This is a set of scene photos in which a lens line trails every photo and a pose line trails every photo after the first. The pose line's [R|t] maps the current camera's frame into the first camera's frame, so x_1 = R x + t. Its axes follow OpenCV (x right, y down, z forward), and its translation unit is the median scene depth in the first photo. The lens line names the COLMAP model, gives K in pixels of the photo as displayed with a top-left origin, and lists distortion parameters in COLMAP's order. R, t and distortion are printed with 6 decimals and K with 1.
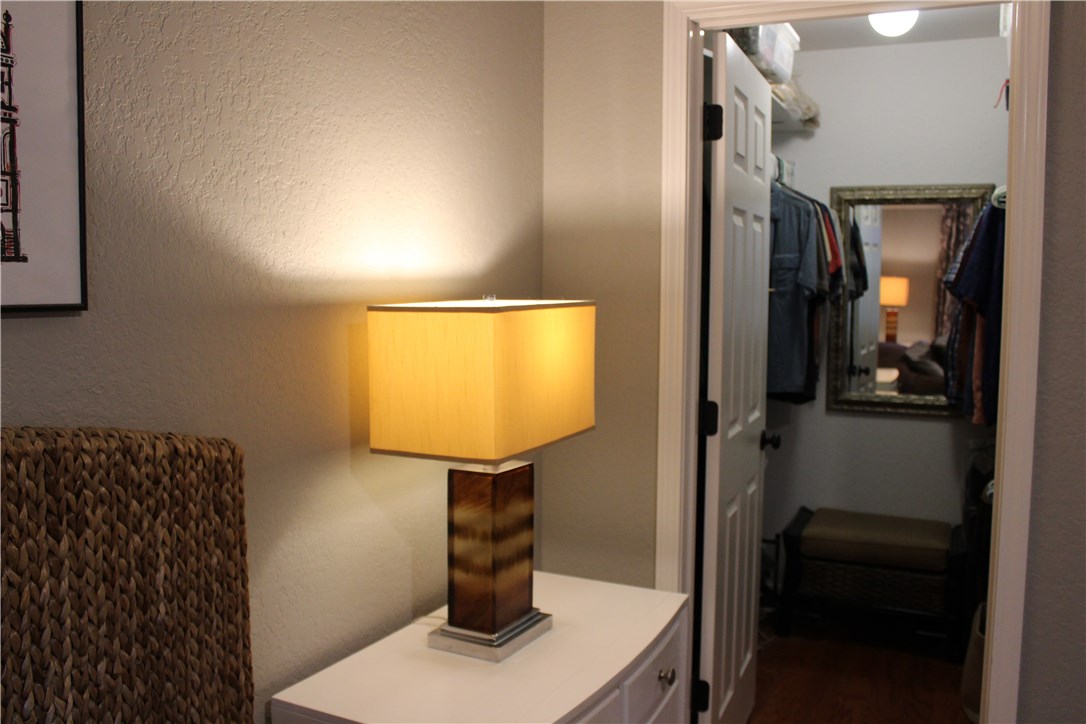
lens RADIAL K [[959.9, 0, 543.3], [0, 959.9, 359.4], [0, 0, 1]] dist [-0.157778, 0.145453]
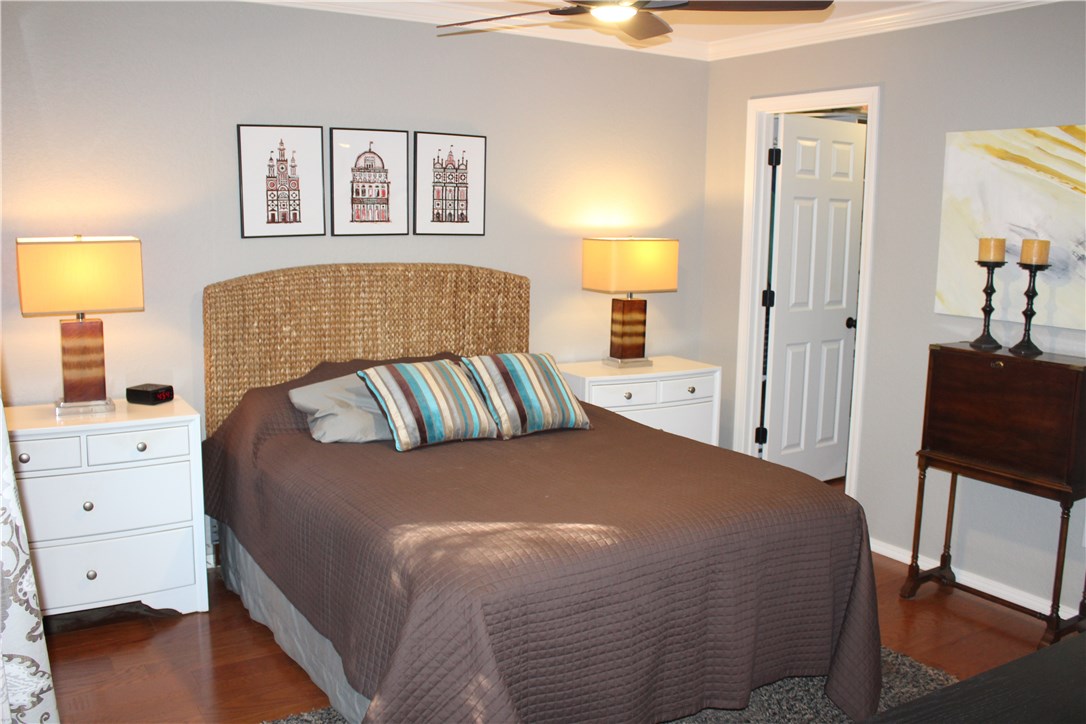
lens RADIAL K [[959.9, 0, 544.4], [0, 959.9, 365.3], [0, 0, 1]] dist [-0.157778, 0.145453]
pose [[0.848864, 0.079465, -0.522604, 1.629500], [-0.053064, 0.996452, 0.065324, 0.186269], [0.525941, -0.027720, 0.850069, -1.981683]]
